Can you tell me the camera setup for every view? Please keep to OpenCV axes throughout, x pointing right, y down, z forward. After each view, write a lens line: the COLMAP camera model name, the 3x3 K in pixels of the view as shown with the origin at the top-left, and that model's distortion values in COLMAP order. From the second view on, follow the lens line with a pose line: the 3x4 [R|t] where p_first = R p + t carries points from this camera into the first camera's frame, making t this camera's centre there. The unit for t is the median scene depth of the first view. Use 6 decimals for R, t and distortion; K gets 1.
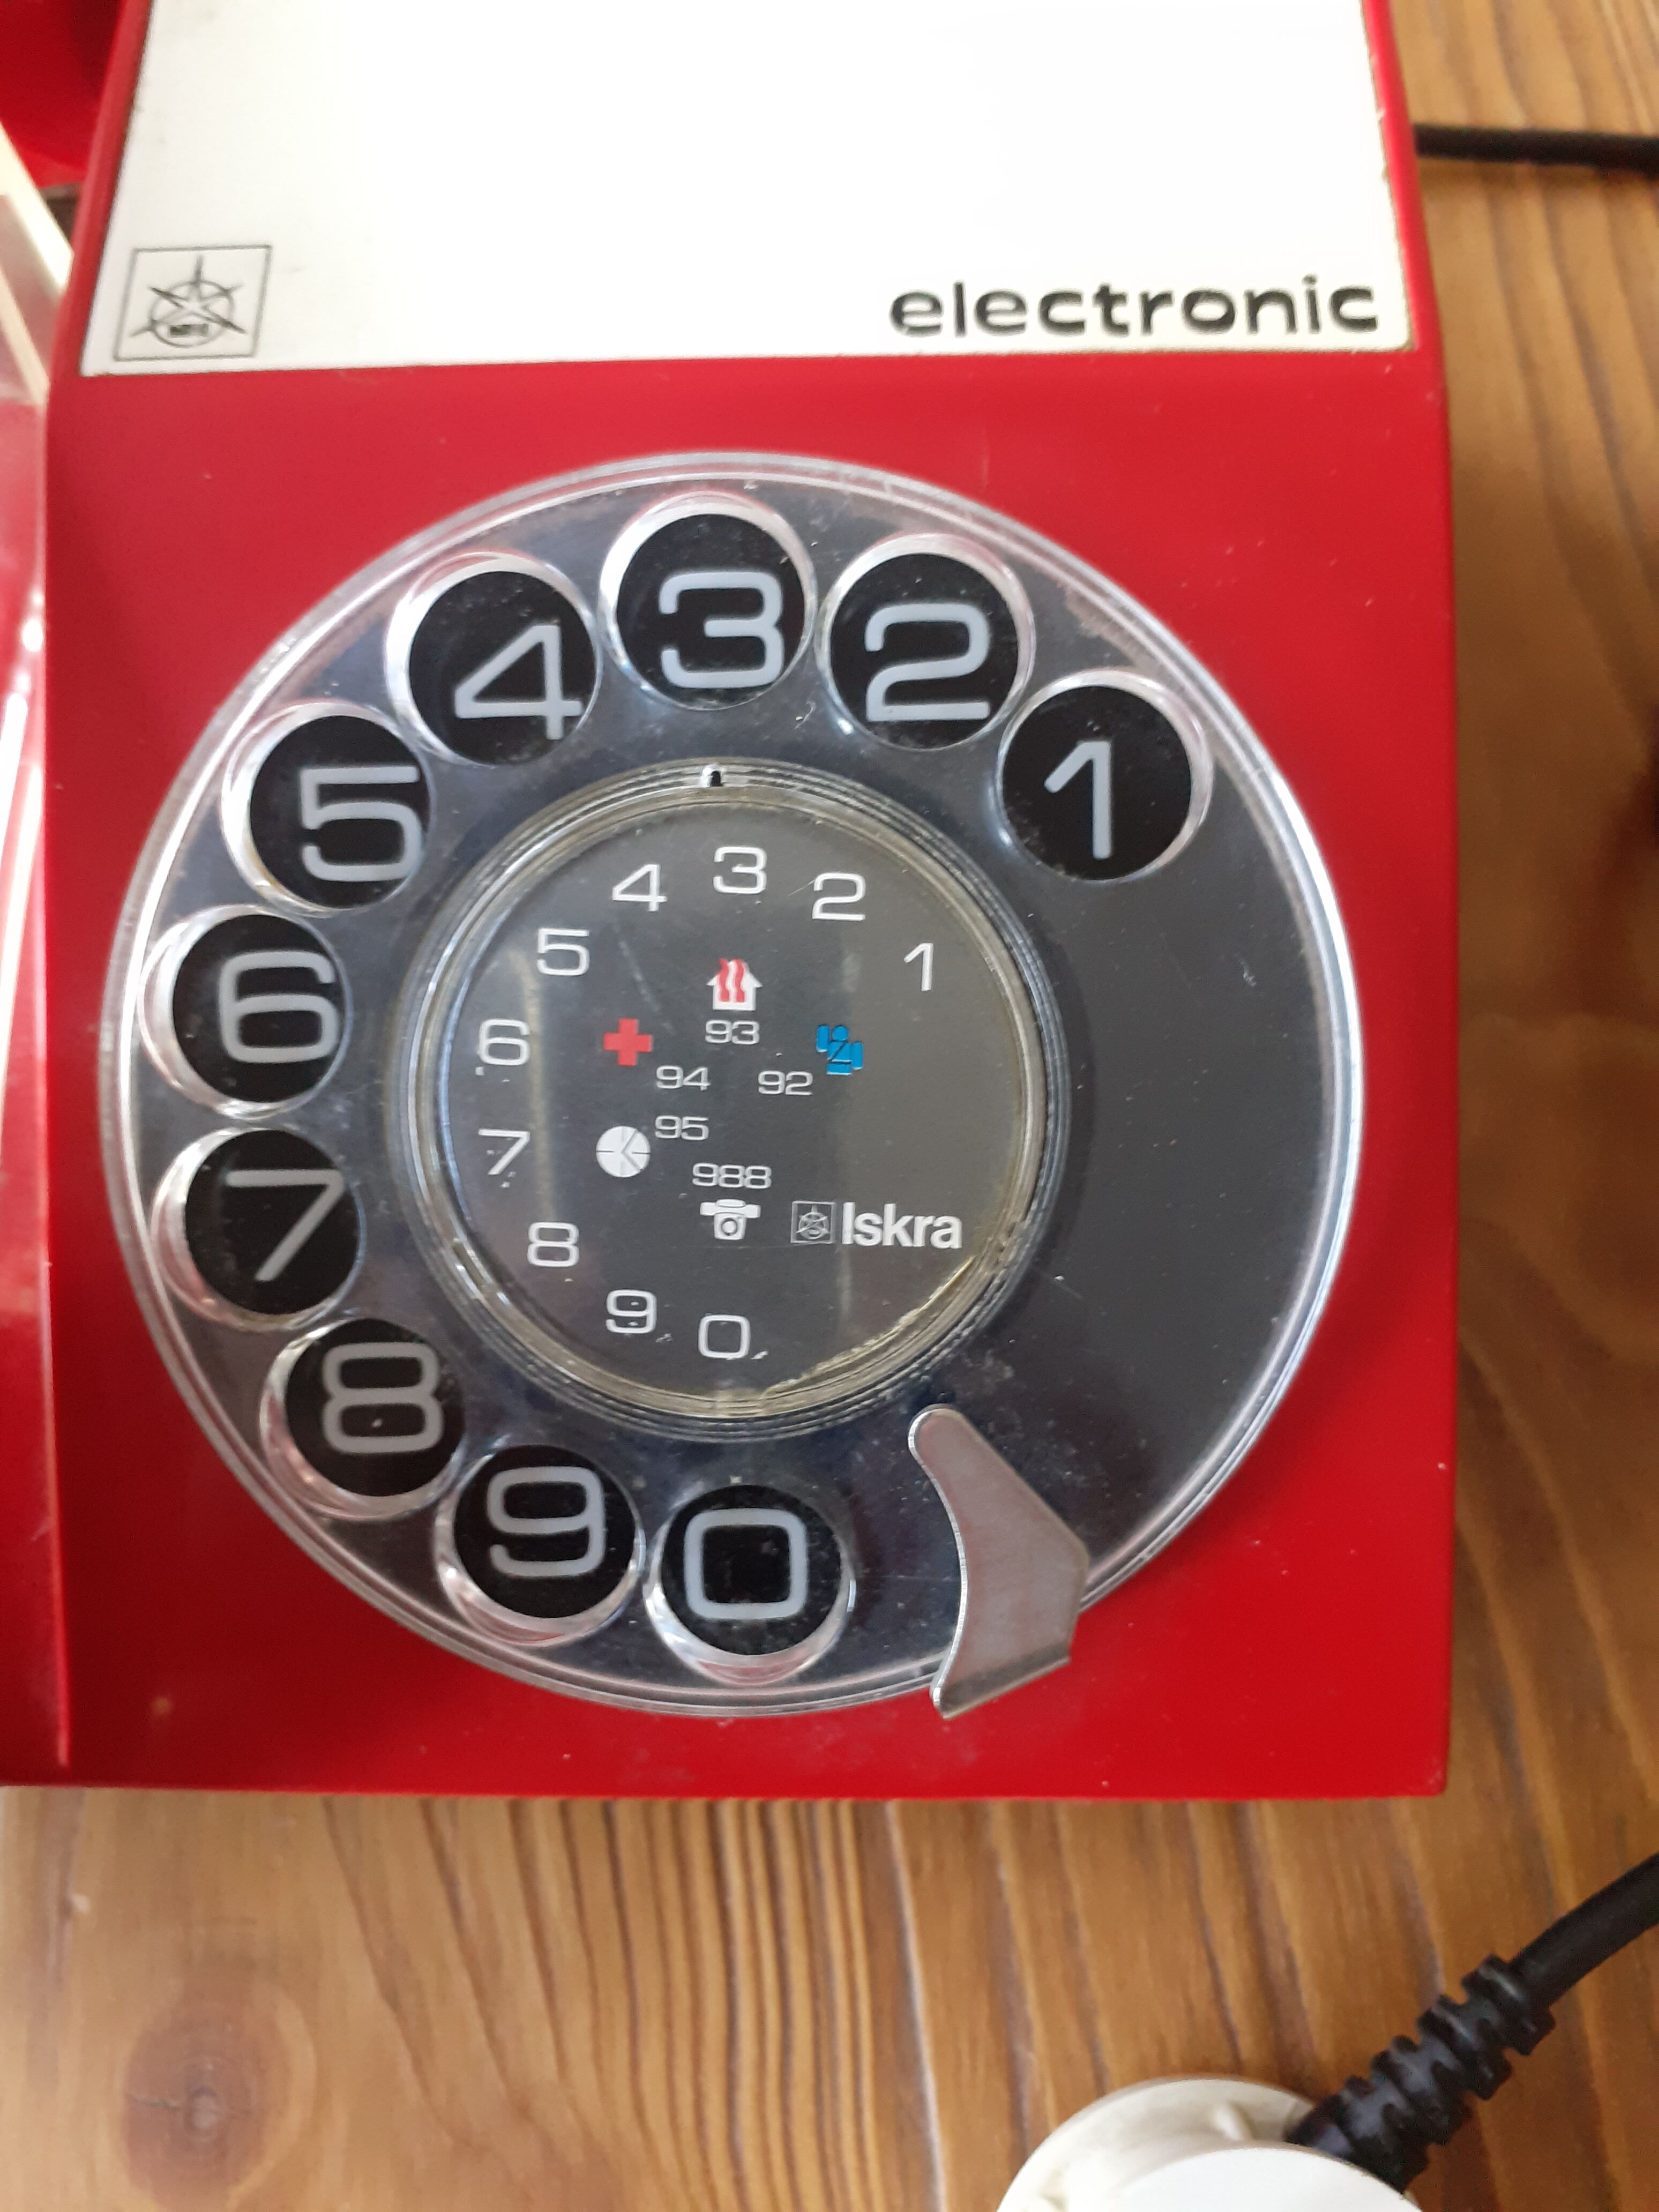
lens RADIAL K [[1884.9, 0, 829.5], [0, 1884.9, 1106.0], [0, 0, 1]] dist [0.001556, -0.153037]
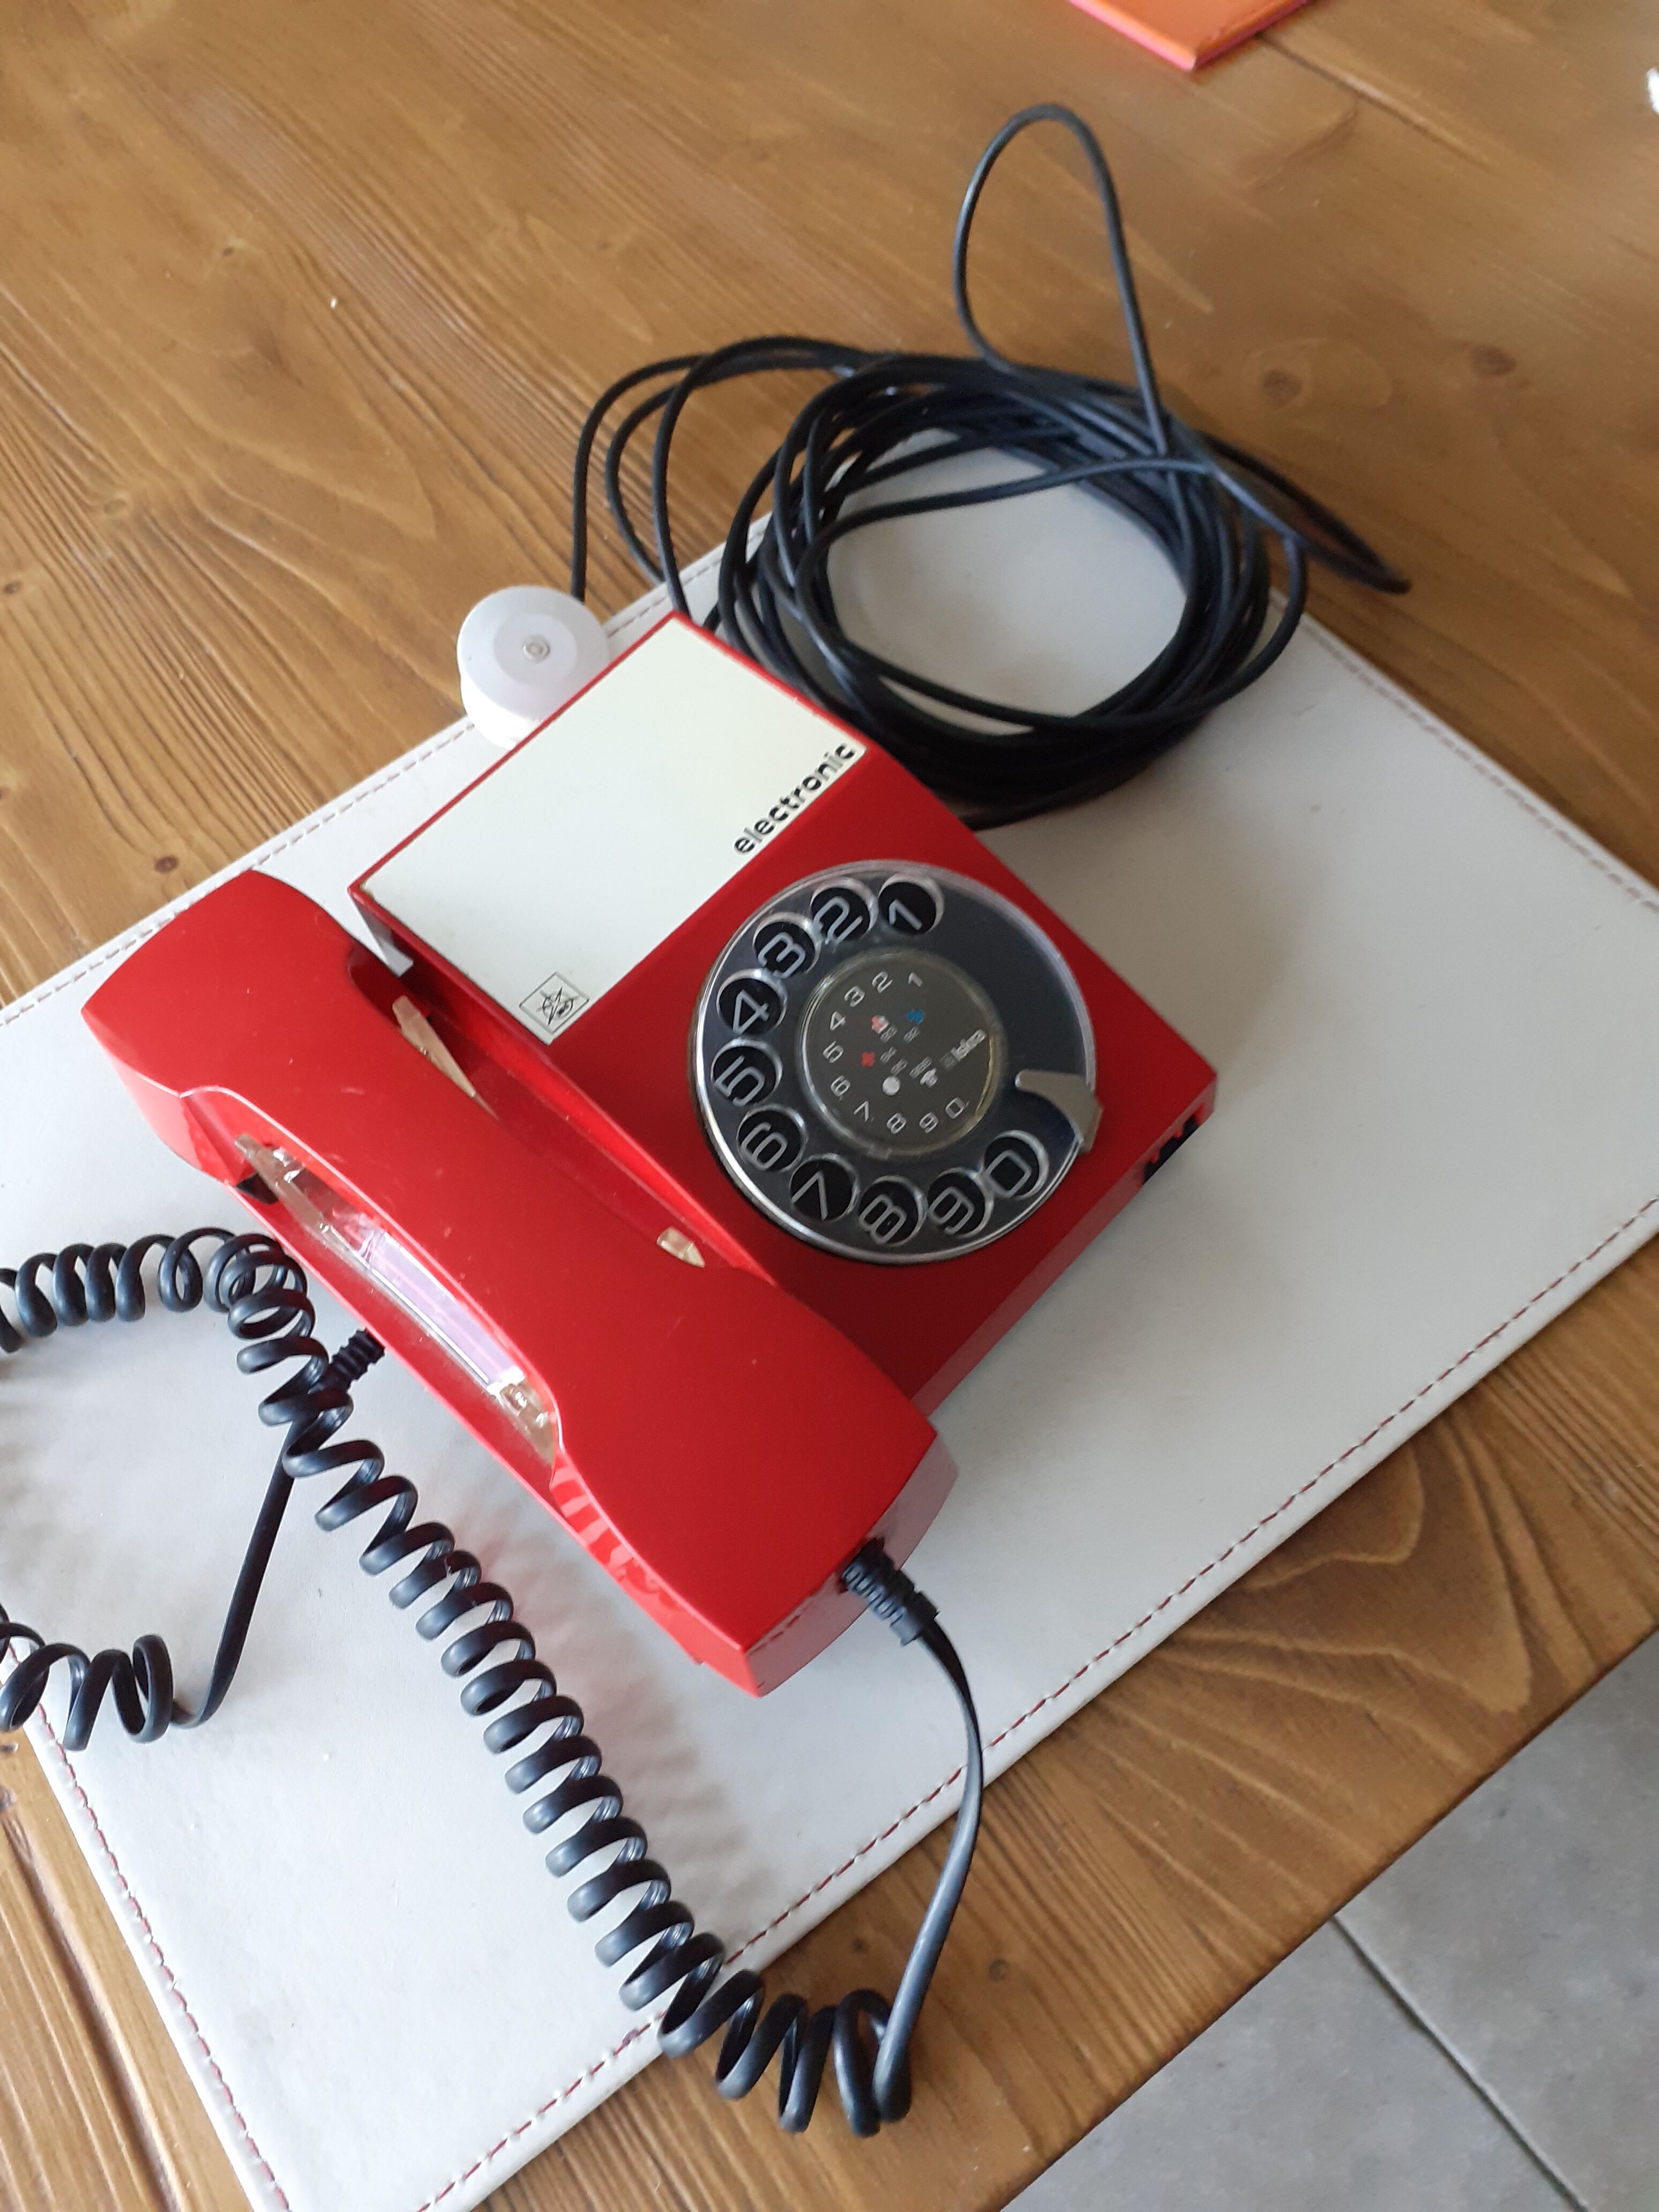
lens RADIAL K [[1884.9, 0, 829.5], [0, 1884.9, 1106.0], [0, 0, 1]] dist [0.001556, -0.153037]
pose [[0.689139, -0.666339, 0.284744, -1.023155], [0.711146, 0.697363, -0.089197, 0.237616], [-0.139135, 0.263963, 0.954445, -1.828901]]
